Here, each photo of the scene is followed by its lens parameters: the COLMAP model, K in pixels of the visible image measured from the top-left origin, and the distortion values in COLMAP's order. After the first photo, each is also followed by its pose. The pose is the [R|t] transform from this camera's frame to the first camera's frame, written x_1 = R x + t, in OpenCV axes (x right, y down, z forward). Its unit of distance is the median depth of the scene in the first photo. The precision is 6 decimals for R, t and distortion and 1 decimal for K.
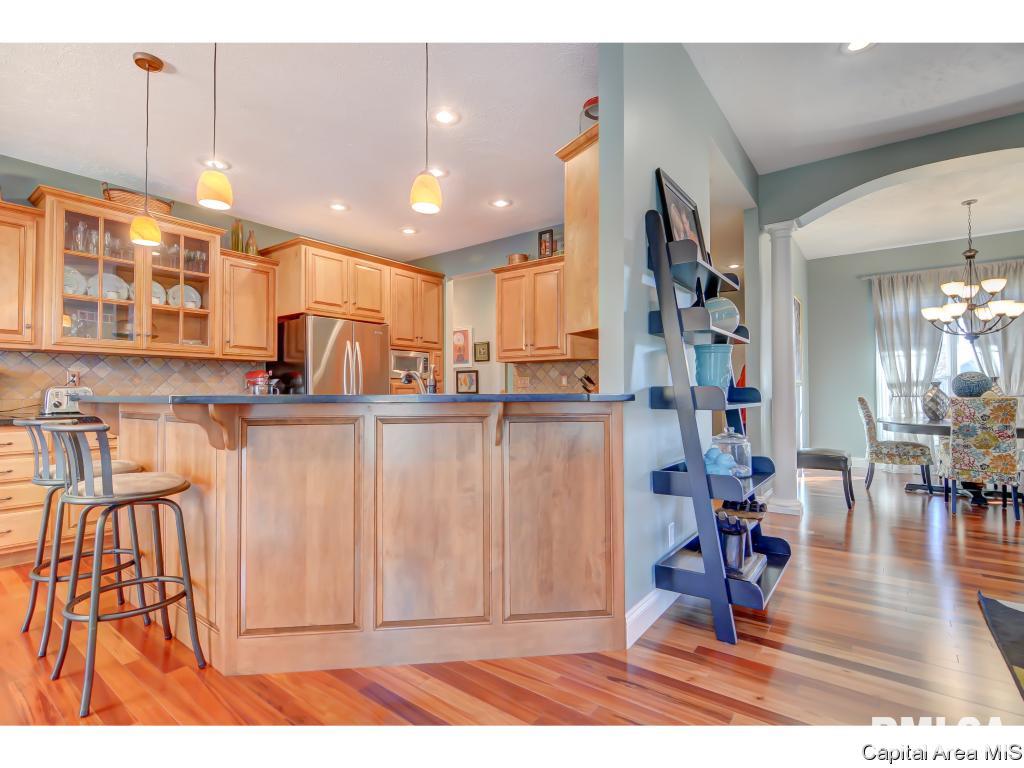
lens RADIAL K [[497.8, 0, 511.1], [0, 497.8, 387.3], [0, 0, 1]] dist [-0.002891, -0.002831]
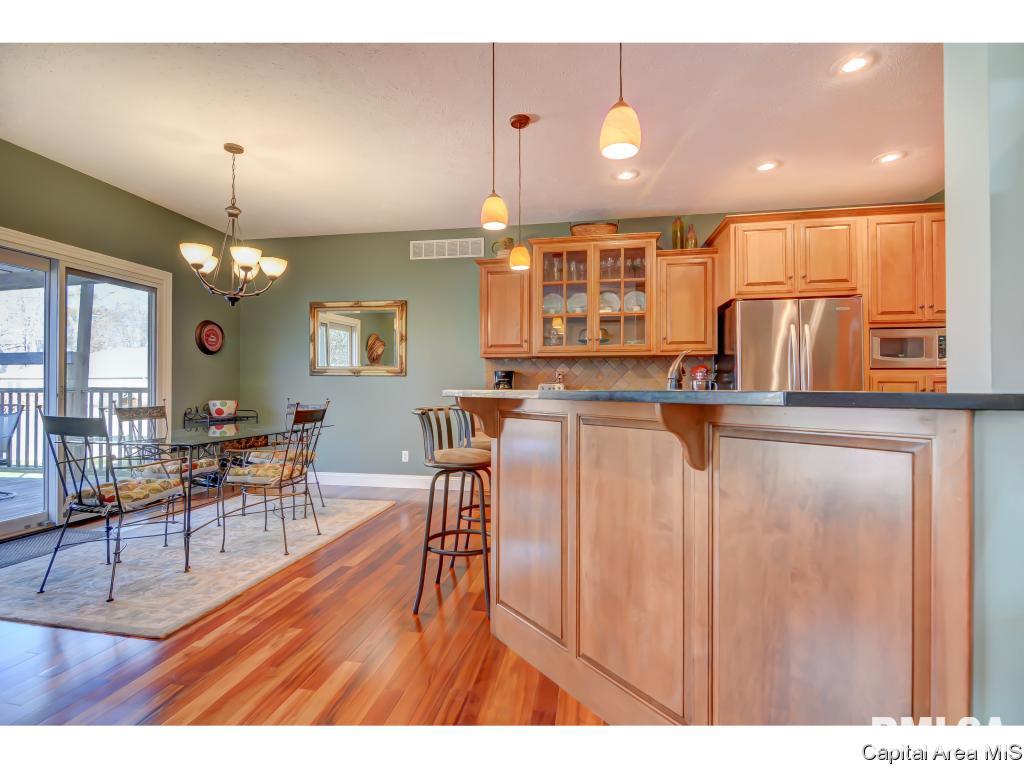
lens RADIAL K [[497.8, 0, 504.0], [0, 497.8, 388.1], [0, 0, 1]] dist [-0.002891, -0.002831]
pose [[0.438596, 0.003311, -0.898678, 0.228697], [0.008055, 0.999939, 0.007615, 0.001338], [0.898648, -0.010578, 0.438542, 0.249508]]
